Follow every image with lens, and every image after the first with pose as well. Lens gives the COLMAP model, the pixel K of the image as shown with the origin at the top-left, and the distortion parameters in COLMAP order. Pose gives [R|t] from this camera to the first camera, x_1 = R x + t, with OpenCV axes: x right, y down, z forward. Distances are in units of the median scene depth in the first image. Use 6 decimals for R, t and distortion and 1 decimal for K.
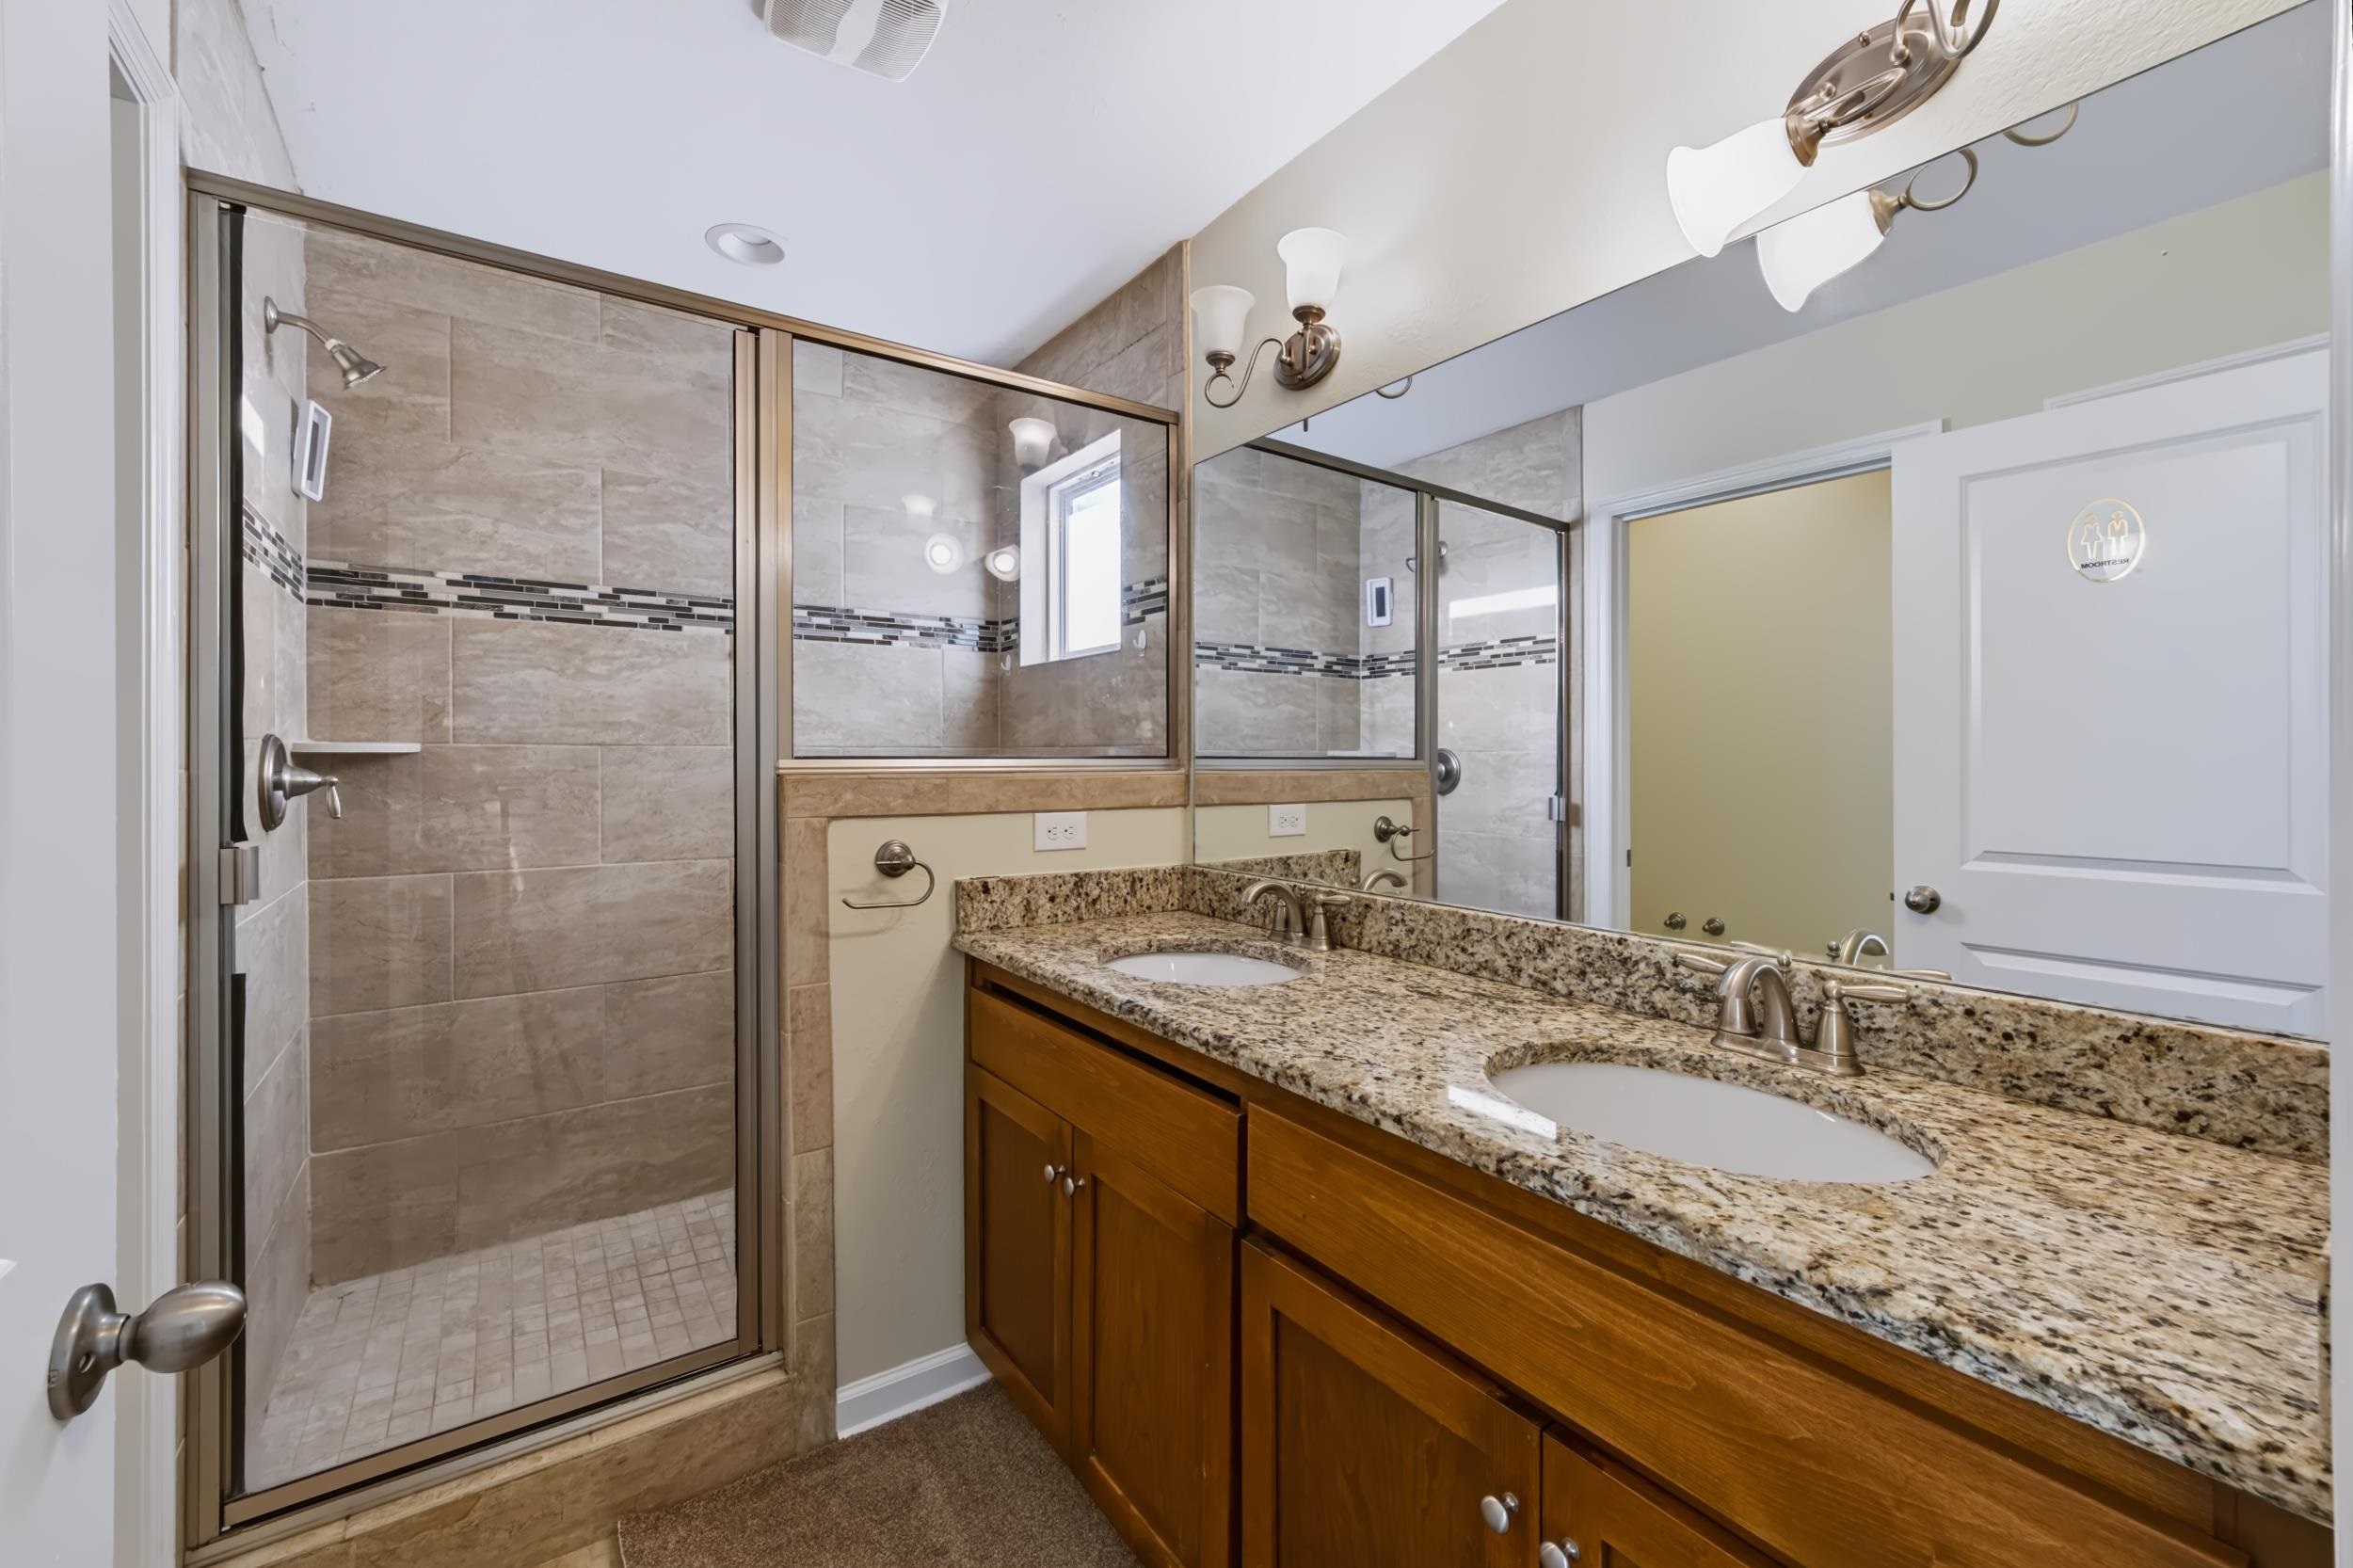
lens RADIAL K [[945.9, 0, 1177.1], [0, 945.9, 756.3], [0, 0, 1]] dist [-0.015804, 0.005992]
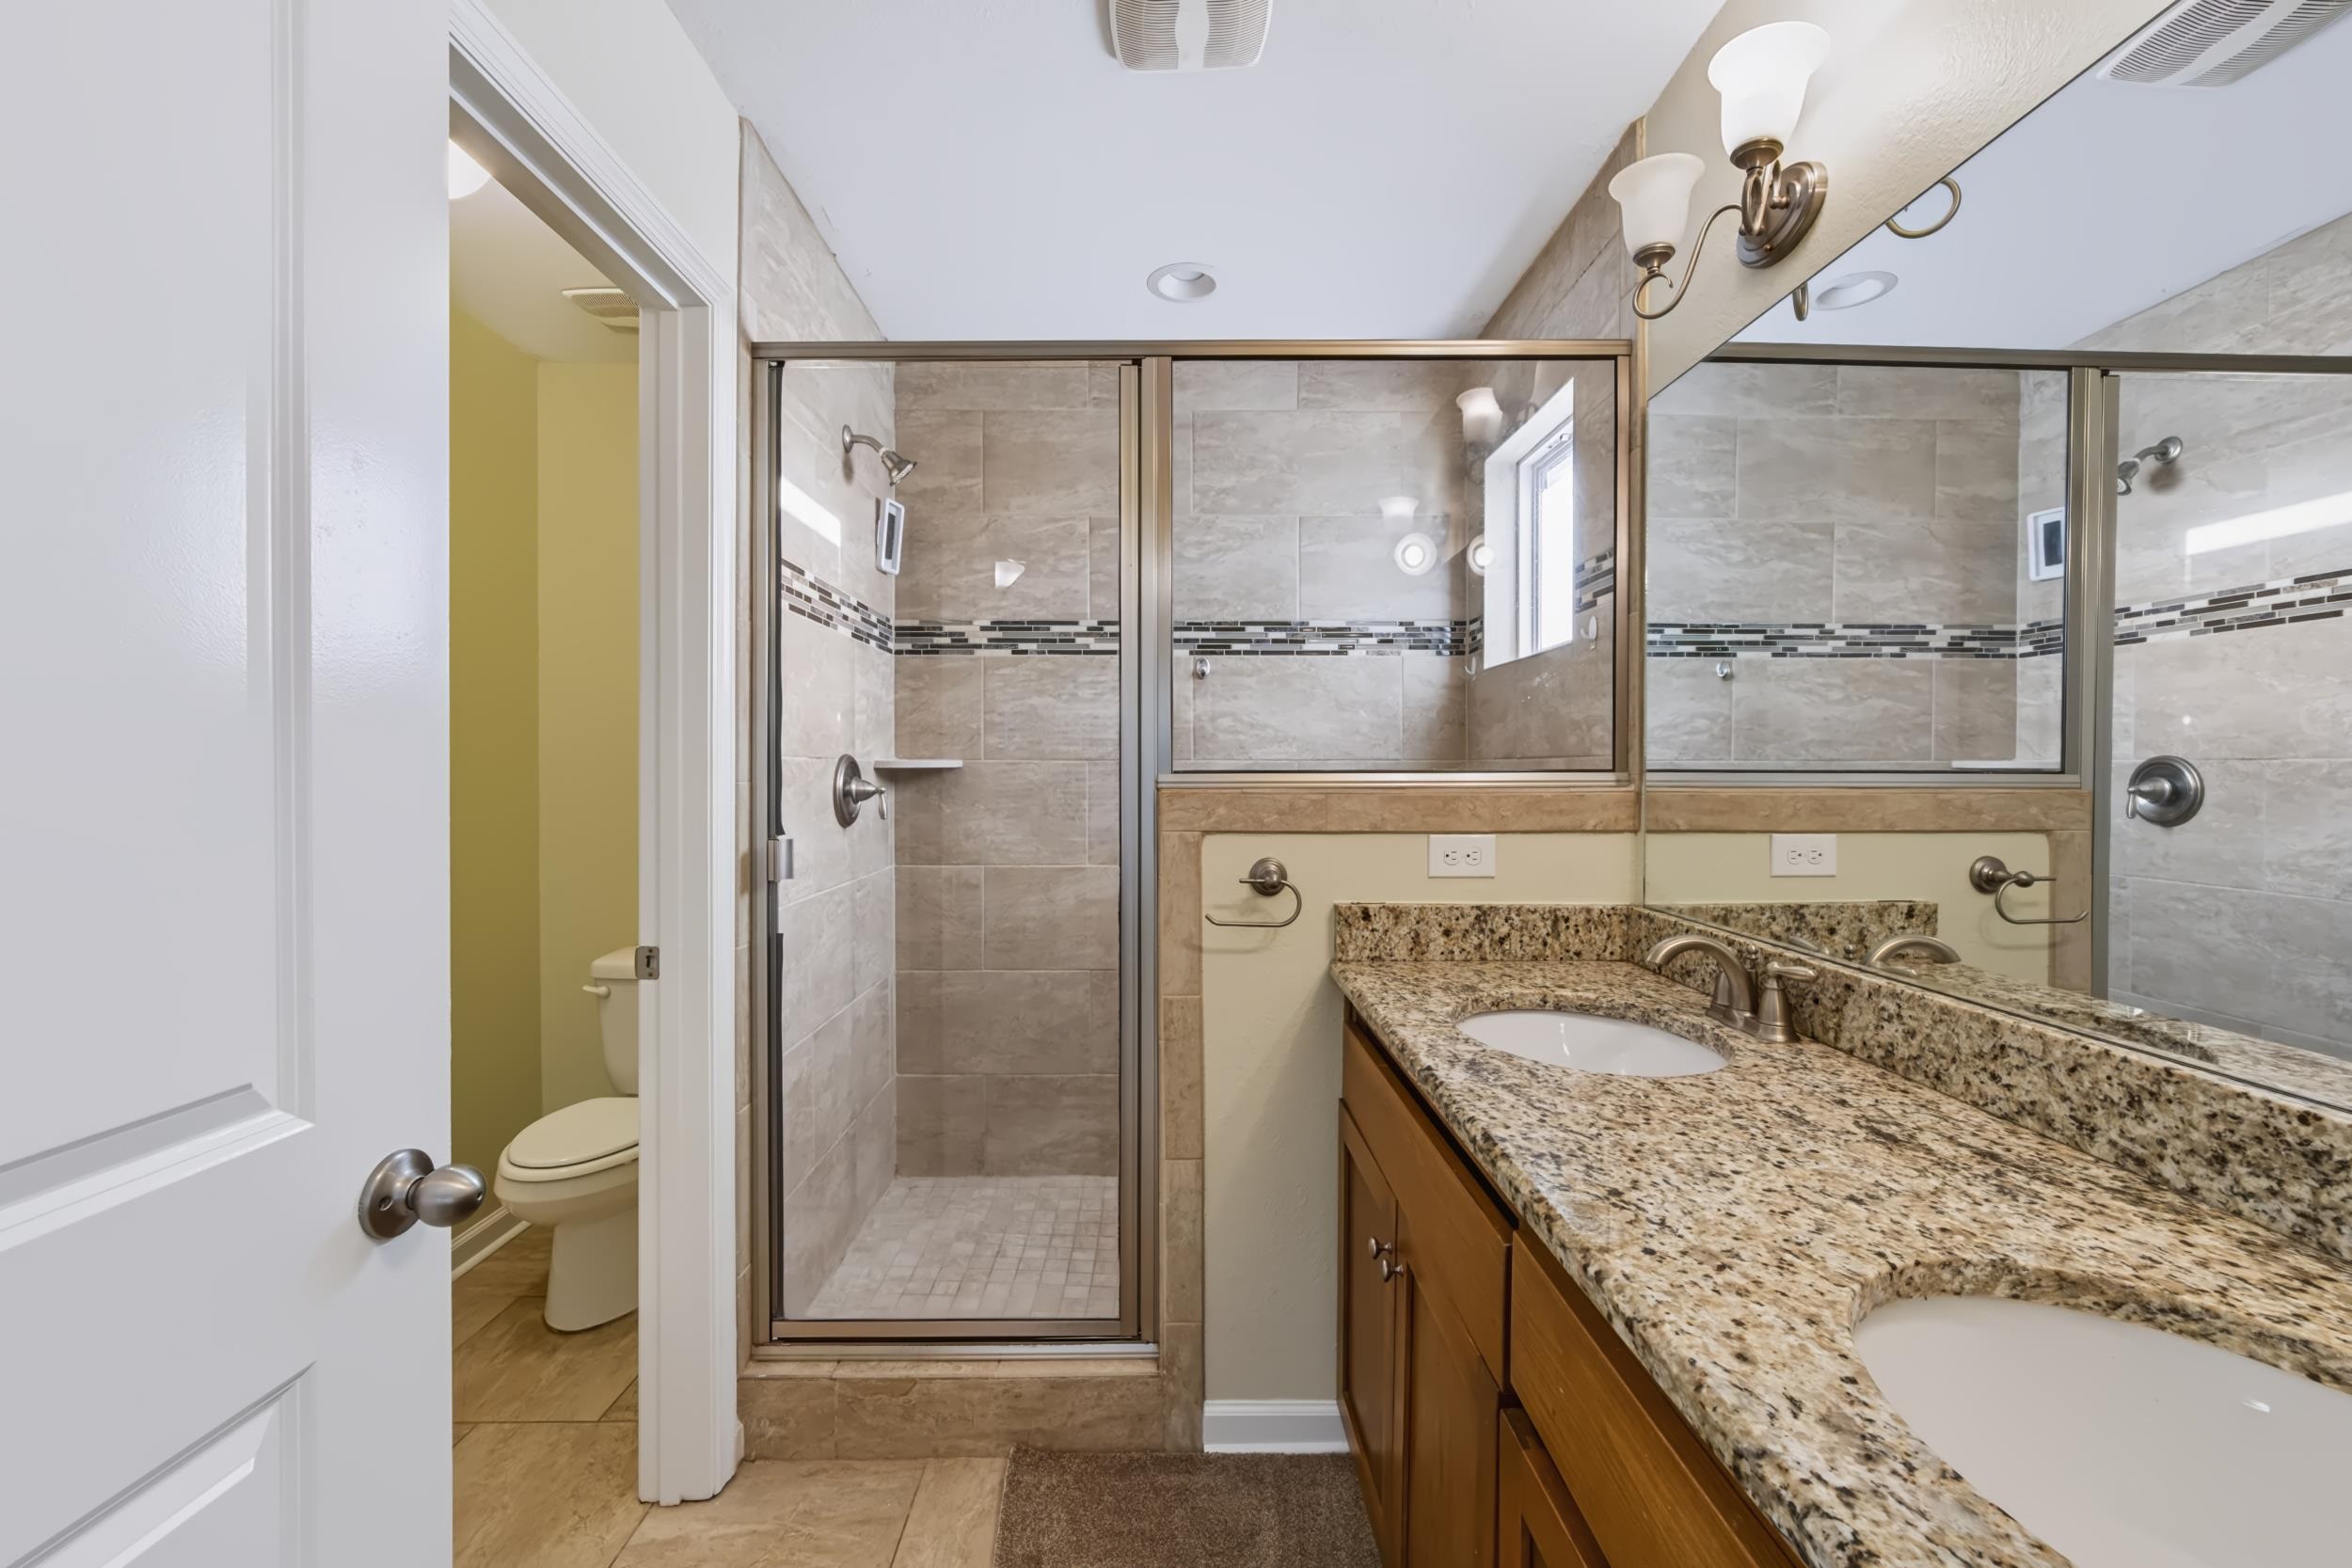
lens RADIAL K [[958.3, 0, 1184.6], [0, 958.3, 777.0], [0, 0, 1]] dist [-0.014549, 0.006415]
pose [[0.823692, 0.003013, -0.567029, 0.161526], [0.002536, 0.999956, 0.008998, -0.002029], [0.567031, -0.008850, 0.823649, 0.126752]]
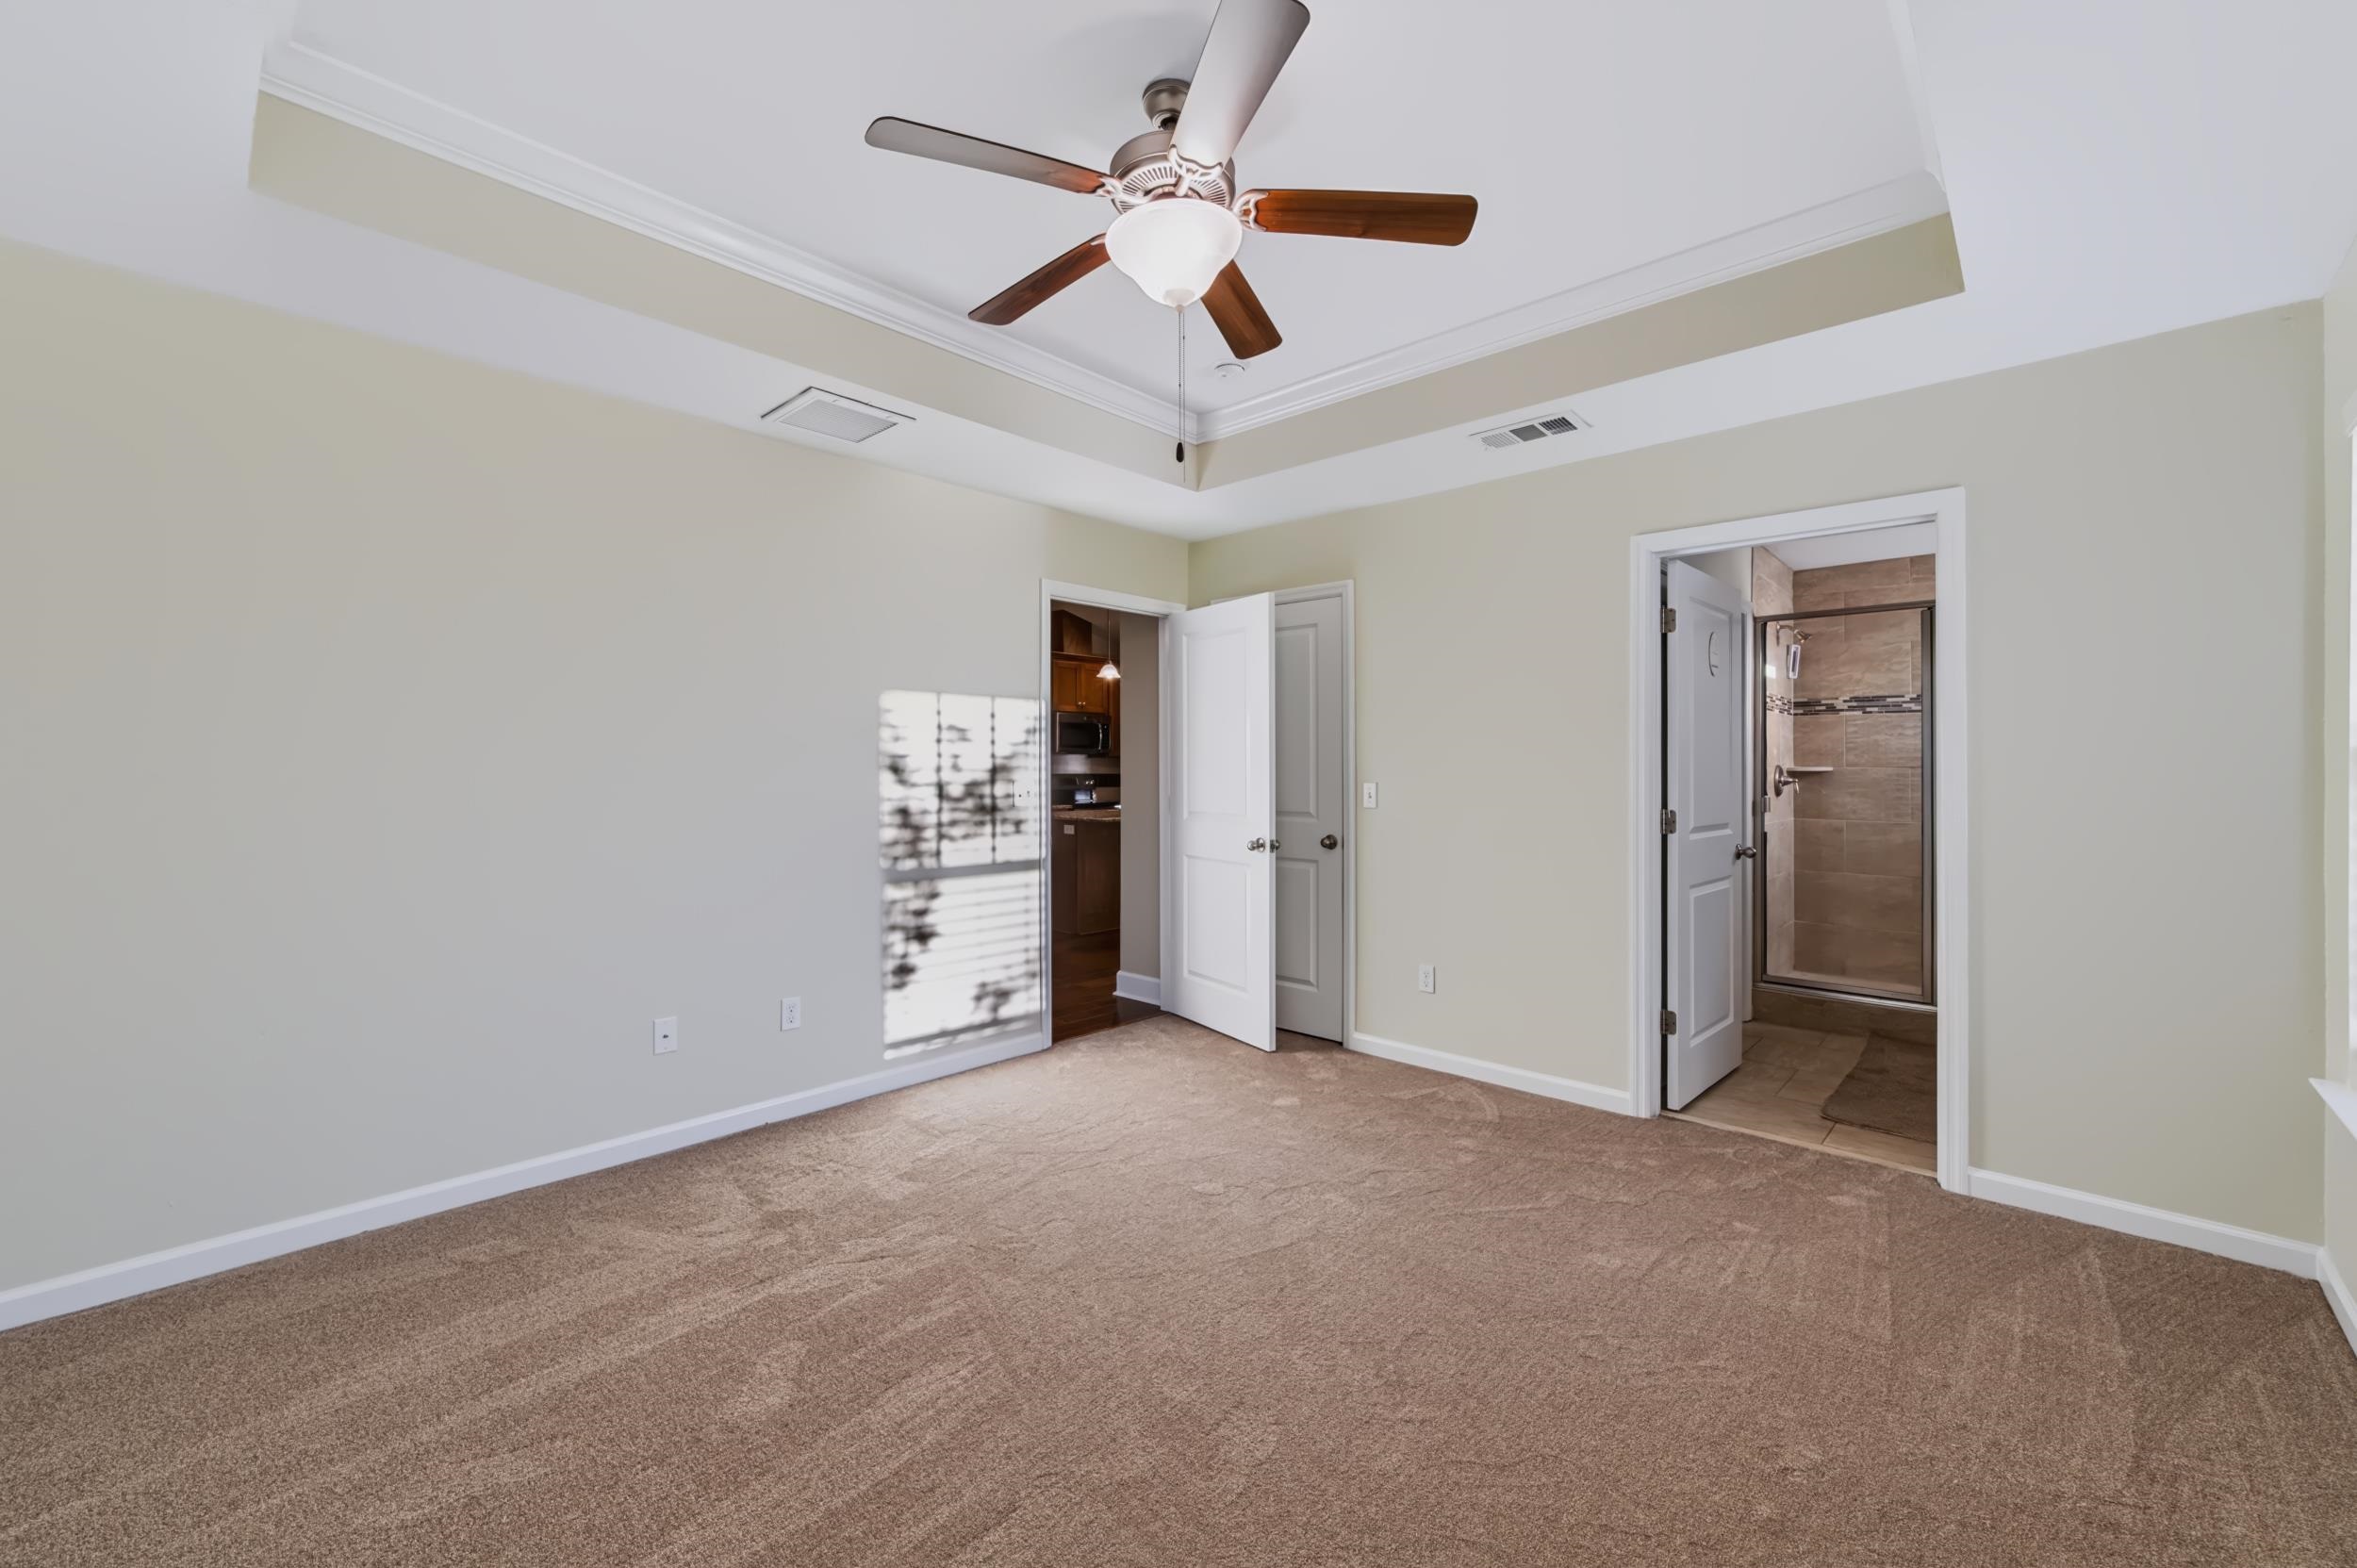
lens RADIAL K [[944.8, 0, 1174.2], [0, 944.8, 769.1], [0, 0, 1]] dist [-0.014305, 0.005525]
pose [[0.185595, -0.003385, -0.982621, 1.379987], [-0.000941, 0.999993, -0.003623, 0.002026], [0.982626, 0.001597, 0.185590, -1.235477]]
